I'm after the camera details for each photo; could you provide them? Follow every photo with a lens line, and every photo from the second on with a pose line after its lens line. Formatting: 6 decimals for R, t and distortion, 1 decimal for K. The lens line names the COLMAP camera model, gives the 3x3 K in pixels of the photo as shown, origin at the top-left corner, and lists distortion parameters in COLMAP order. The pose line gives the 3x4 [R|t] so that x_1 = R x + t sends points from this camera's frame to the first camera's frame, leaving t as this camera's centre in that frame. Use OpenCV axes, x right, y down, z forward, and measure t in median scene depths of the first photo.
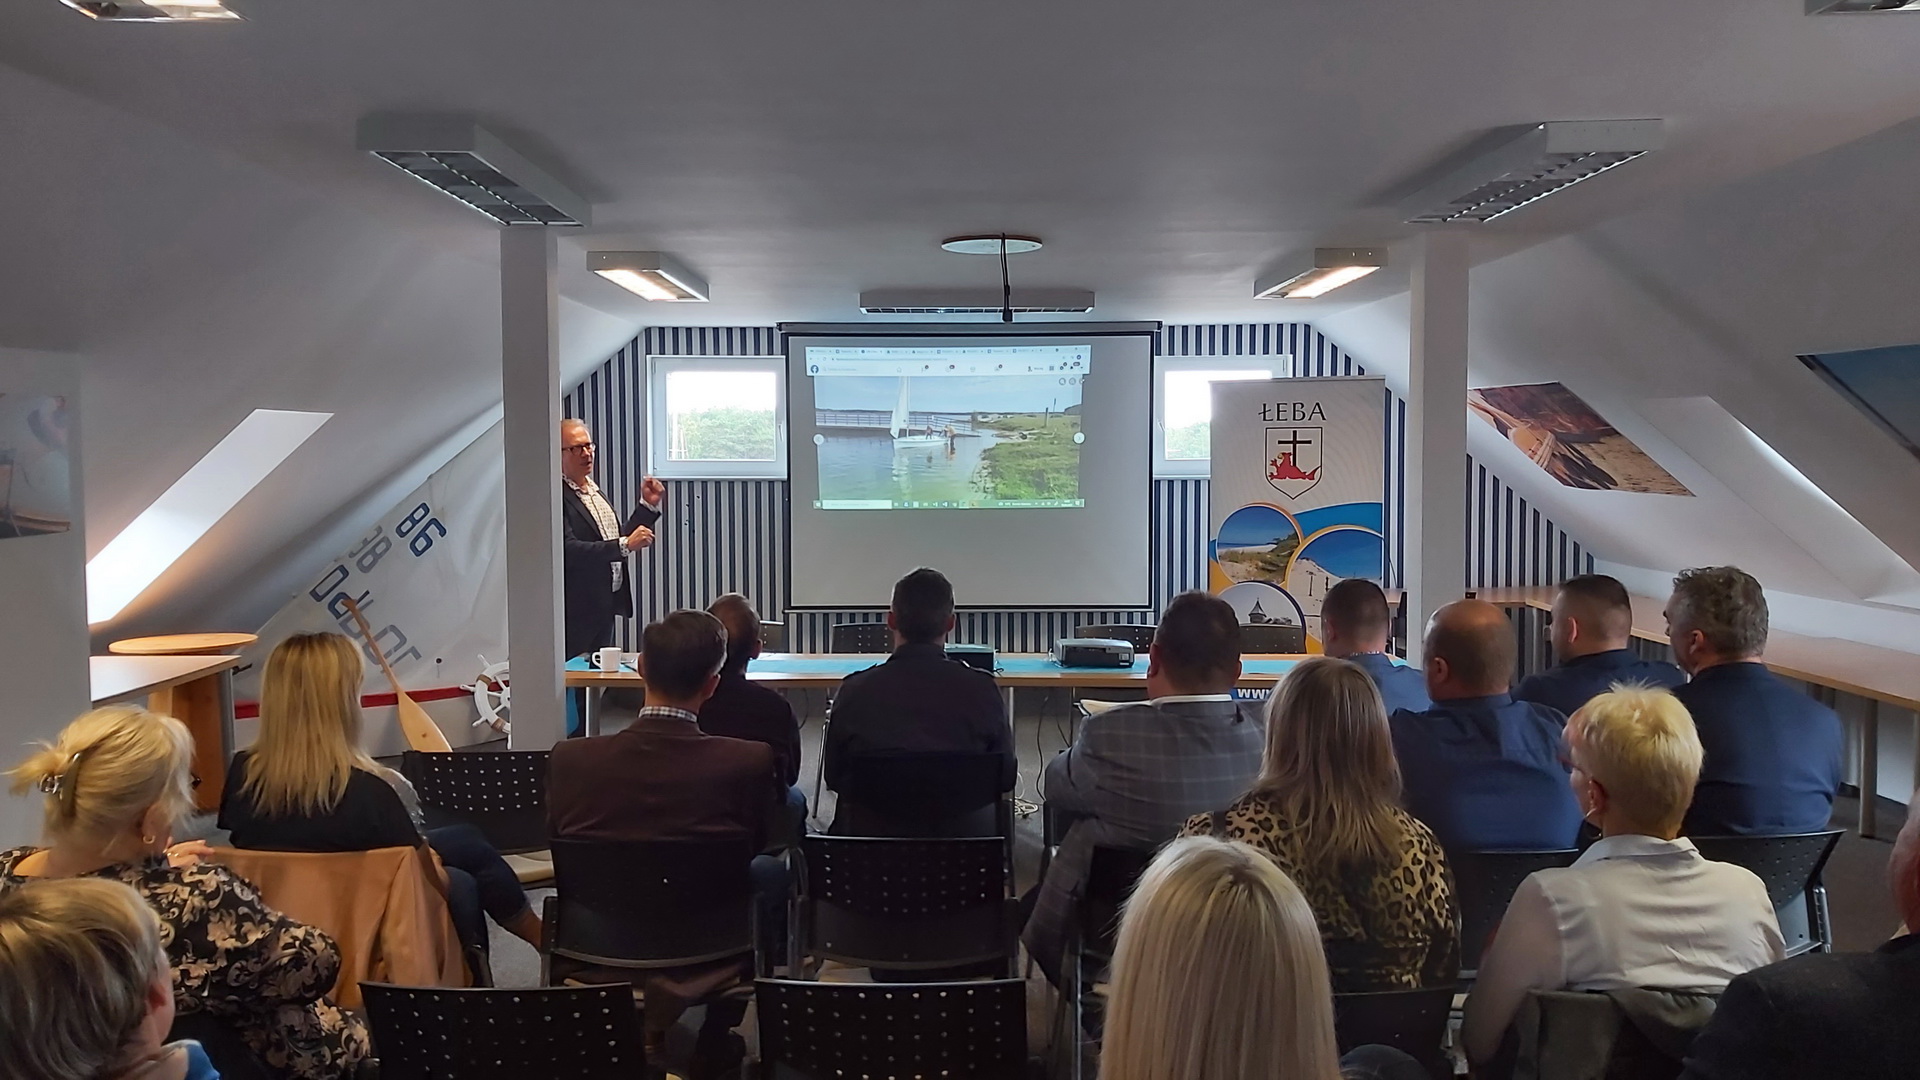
lens RADIAL K [[1488.9, 0, 976.0], [0, 1488.9, 531.2], [0, 0, 1]] dist [0.021103, -0.084122]
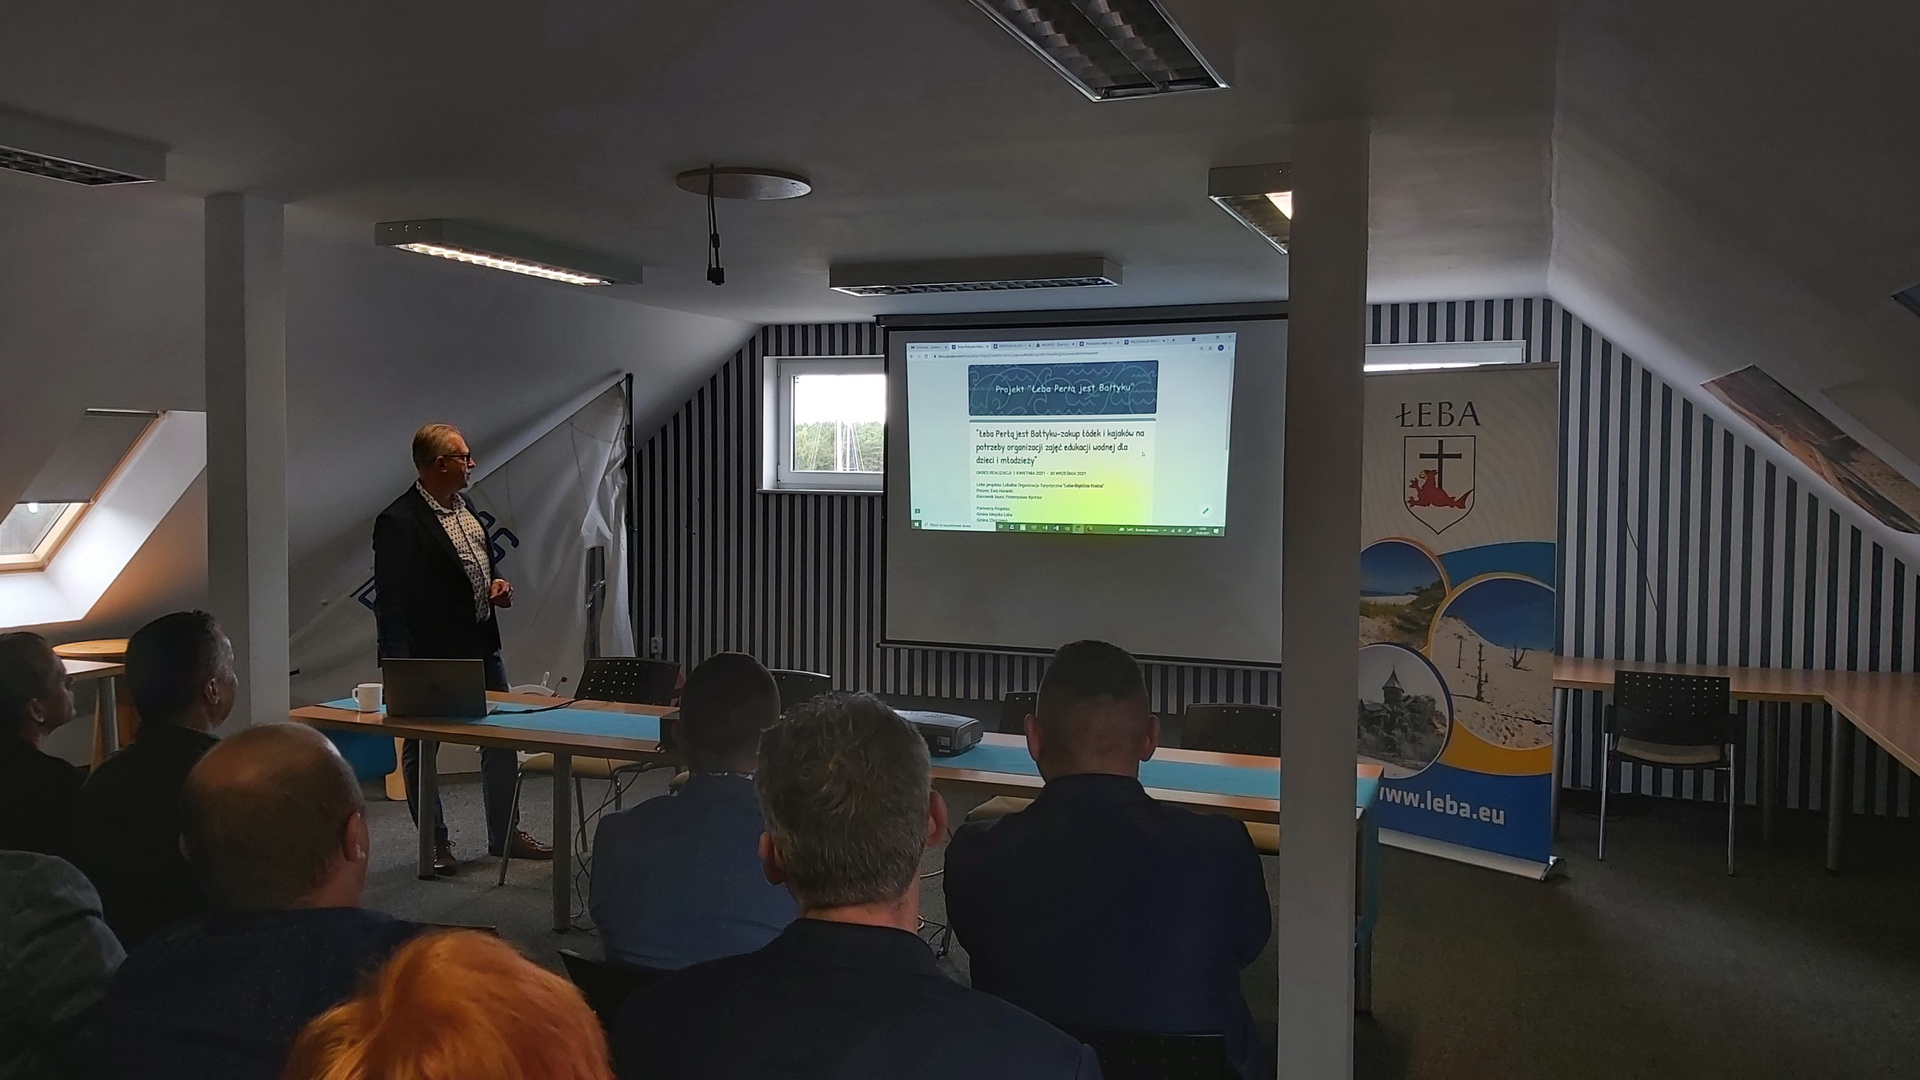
lens RADIAL K [[1488.9, 0, 949.3], [0, 1488.9, 530.1], [0, 0, 1]] dist [0.021103, -0.084122]
pose [[0.919783, 0.028272, -0.391407, 0.275422], [-0.033997, 0.999392, -0.007704, -0.009588], [0.390951, 0.020393, 0.920185, 0.231893]]
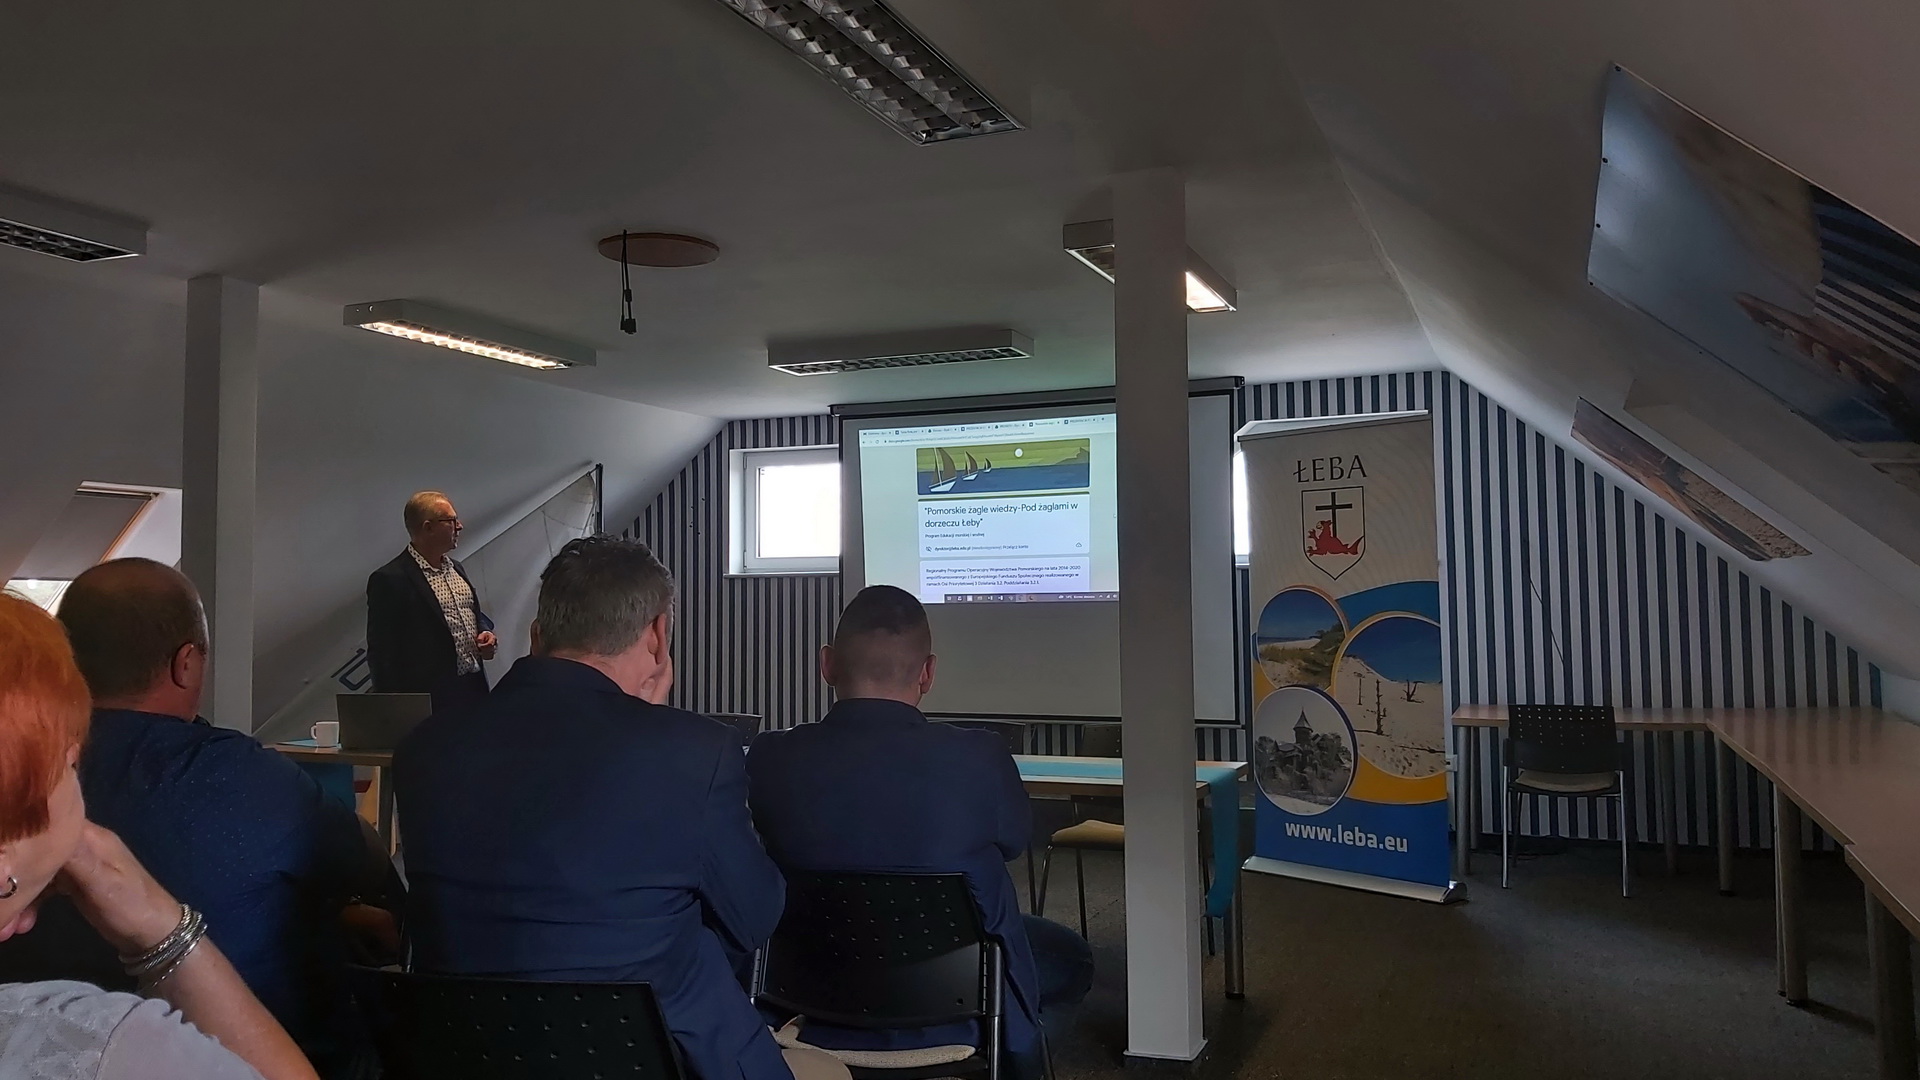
lens RADIAL K [[1488.9, 0, 967.5], [0, 1488.9, 526.4], [0, 0, 1]] dist [0.021103, -0.084122]
pose [[0.917917, -0.027900, -0.395791, 0.342469], [-0.015133, 0.994337, -0.105189, 0.035531], [0.396484, 0.102544, 0.912296, 0.204226]]
